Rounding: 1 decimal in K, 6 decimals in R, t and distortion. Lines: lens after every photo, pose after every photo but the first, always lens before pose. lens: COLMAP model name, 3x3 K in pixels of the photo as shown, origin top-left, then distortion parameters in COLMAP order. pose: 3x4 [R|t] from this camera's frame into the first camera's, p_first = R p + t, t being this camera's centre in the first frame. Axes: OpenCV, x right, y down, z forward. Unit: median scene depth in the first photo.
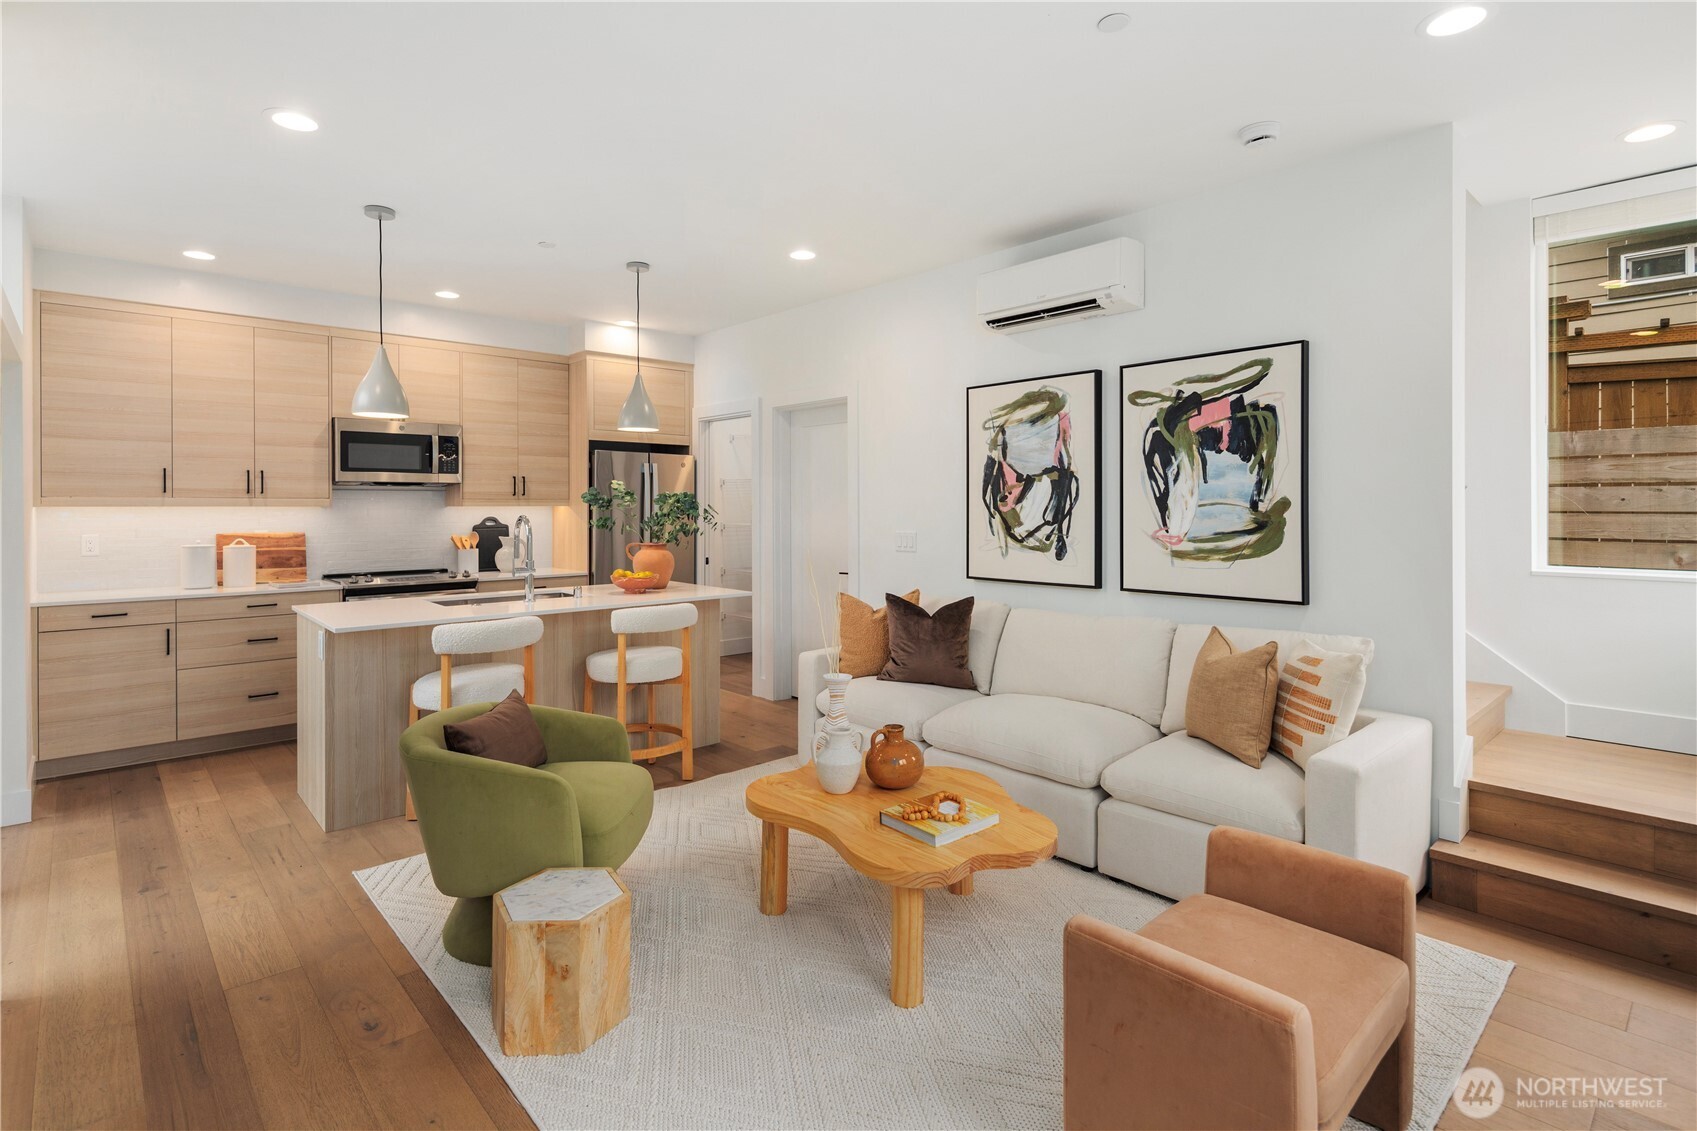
lens RADIAL K [[827.9, 0, 843.7], [0, 827.9, 489.3], [0, 0, 1]] dist [0.003544, -0.006185]
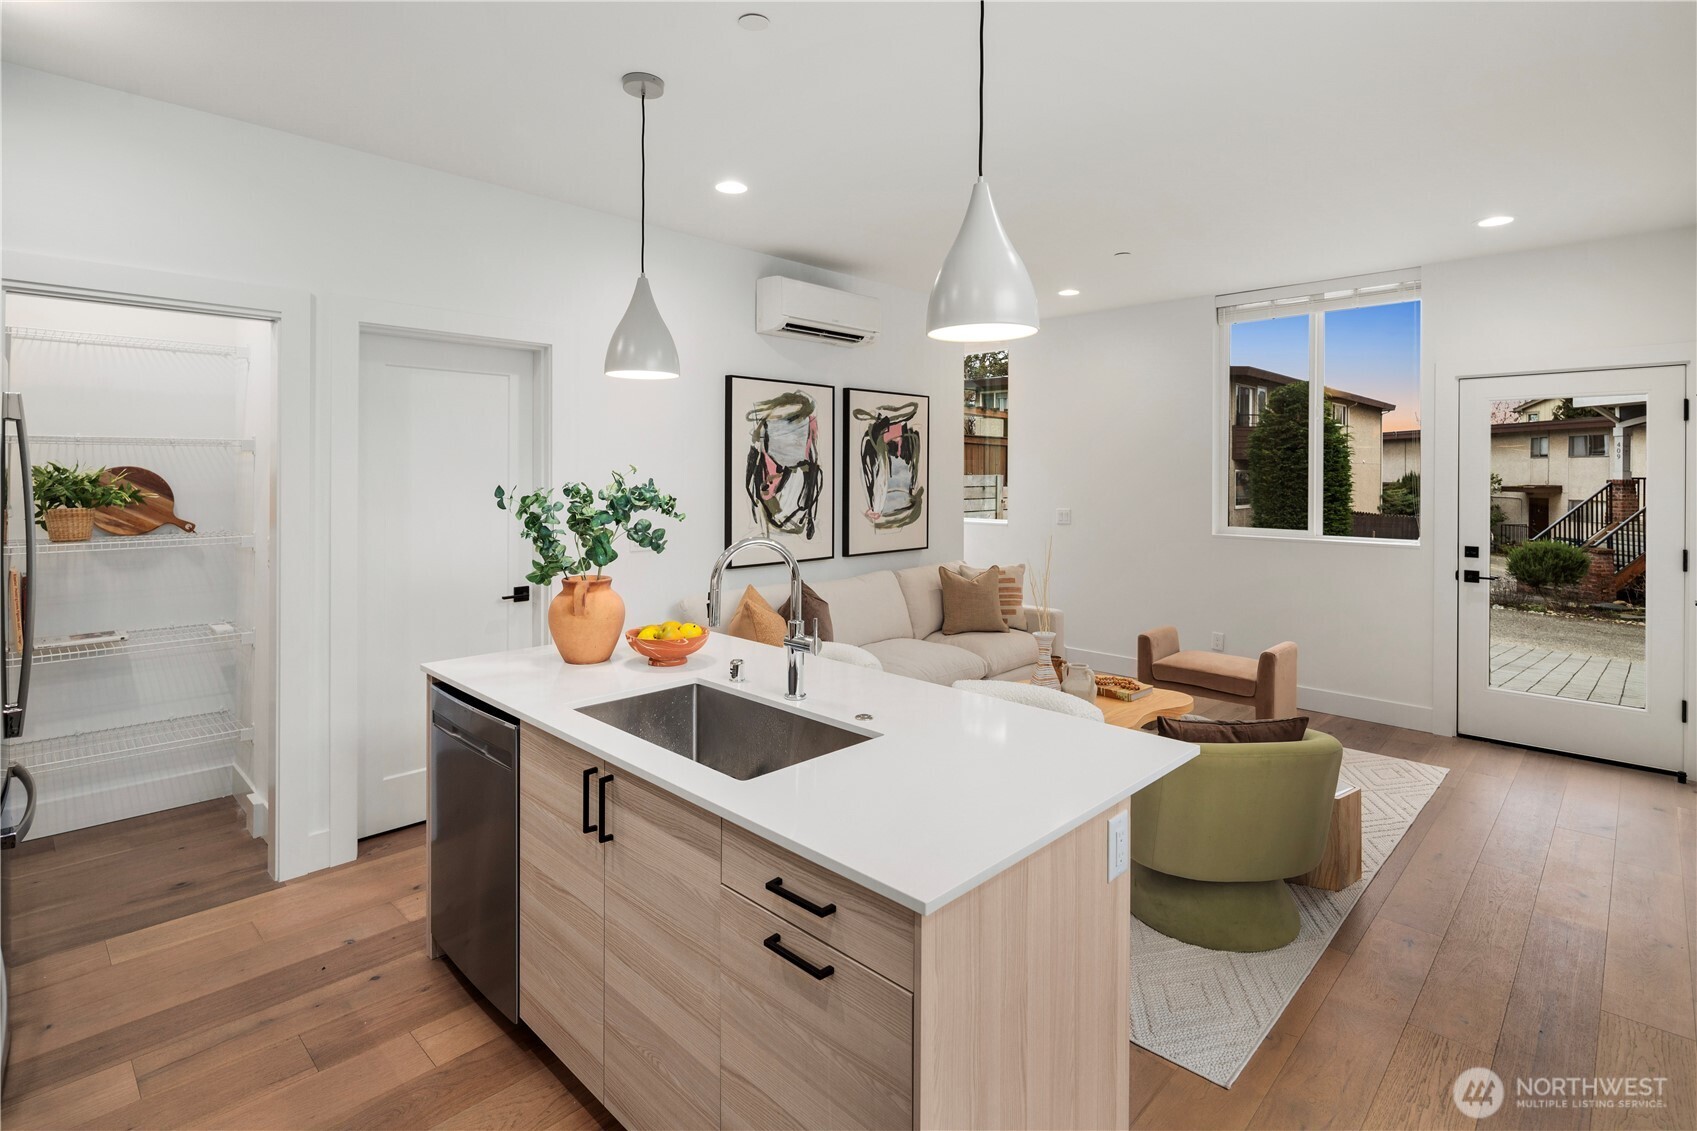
lens RADIAL K [[822.6, 0, 844.3], [0, 822.6, 479.7], [0, 0, 1]] dist [0.003760, -0.004672]
pose [[-0.058811, -0.005179, 0.998256, -0.915875], [-0.022867, 0.999731, 0.003840, -0.005913], [-0.998007, -0.022601, -0.058913, 1.010325]]
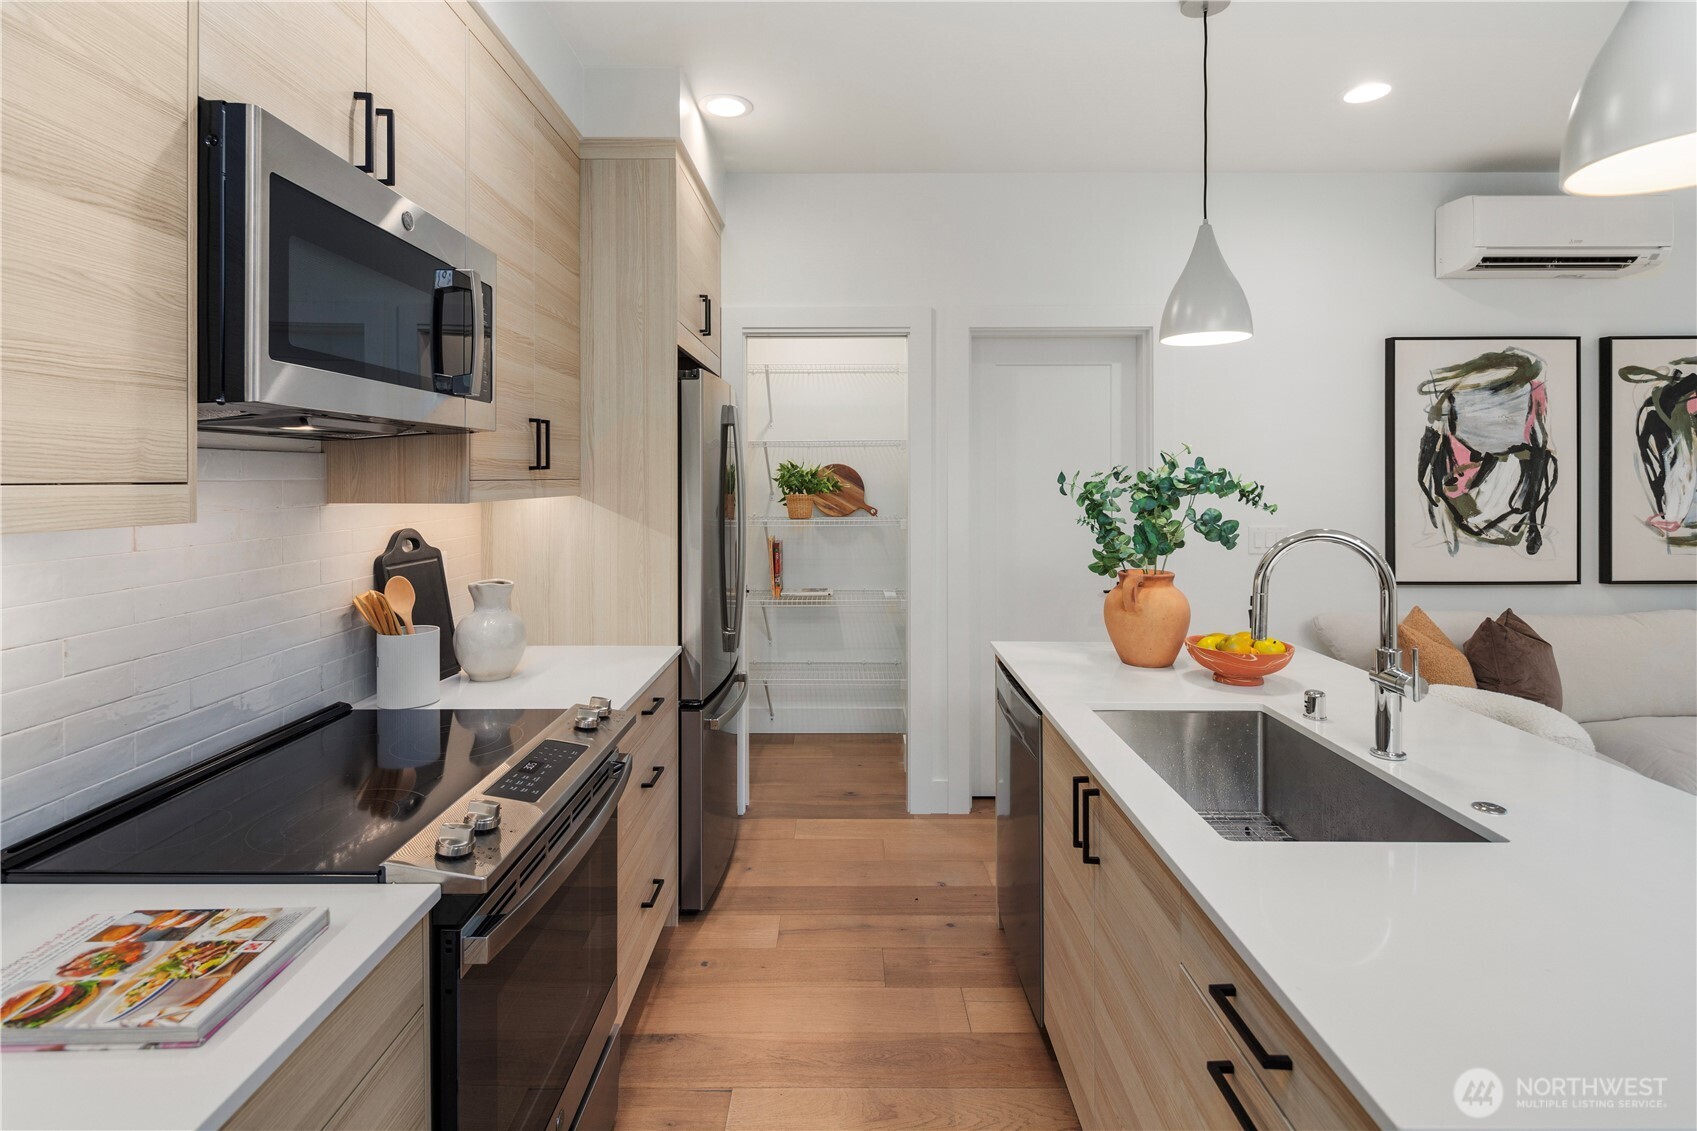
lens RADIAL K [[822.6, 0, 844.3], [0, 822.6, 479.7], [0, 0, 1]] dist [0.003760, -0.004672]
pose [[0.677979, 0.000917, 0.735081, -0.835603], [-0.014229, 0.999828, 0.011876, 0.008668], [-0.734944, -0.018511, 0.677876, 0.936897]]
